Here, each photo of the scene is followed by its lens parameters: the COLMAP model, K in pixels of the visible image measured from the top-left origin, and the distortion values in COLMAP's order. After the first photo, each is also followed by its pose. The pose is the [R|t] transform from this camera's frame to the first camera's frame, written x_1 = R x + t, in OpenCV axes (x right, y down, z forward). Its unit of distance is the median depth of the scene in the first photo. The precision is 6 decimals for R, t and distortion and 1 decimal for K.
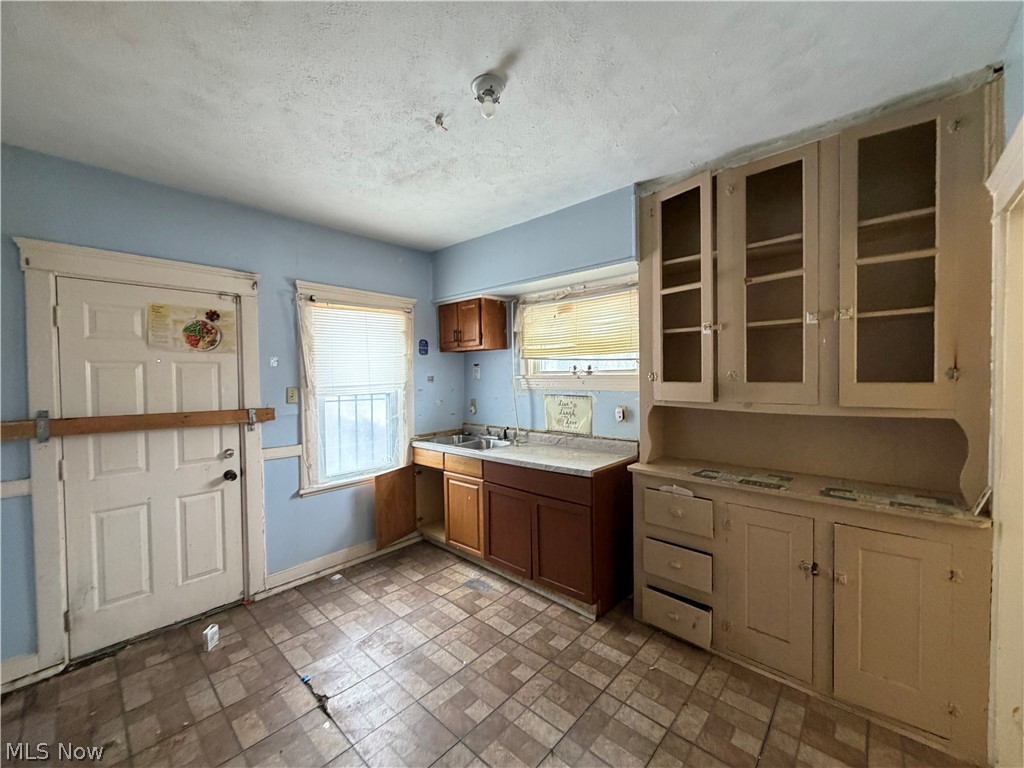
lens RADIAL K [[408.4, 0, 510.1], [0, 408.4, 383.2], [0, 0, 1]] dist [0.001546, 0.000085]
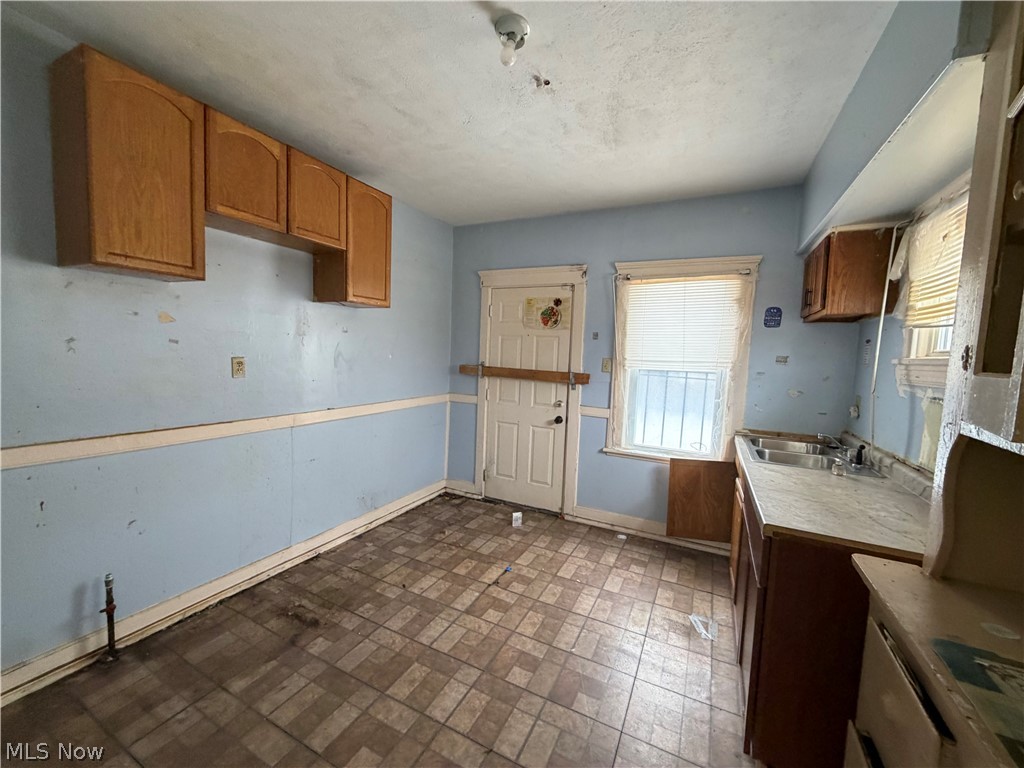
lens RADIAL K [[408.4, 0, 510.1], [0, 408.4, 383.2], [0, 0, 1]] dist [0.001546, 0.000085]
pose [[0.274279, 0.096894, -0.956756, 0.551609], [-0.062627, 0.994599, 0.082773, 0.001913], [0.959609, 0.037215, 0.278866, 0.458521]]
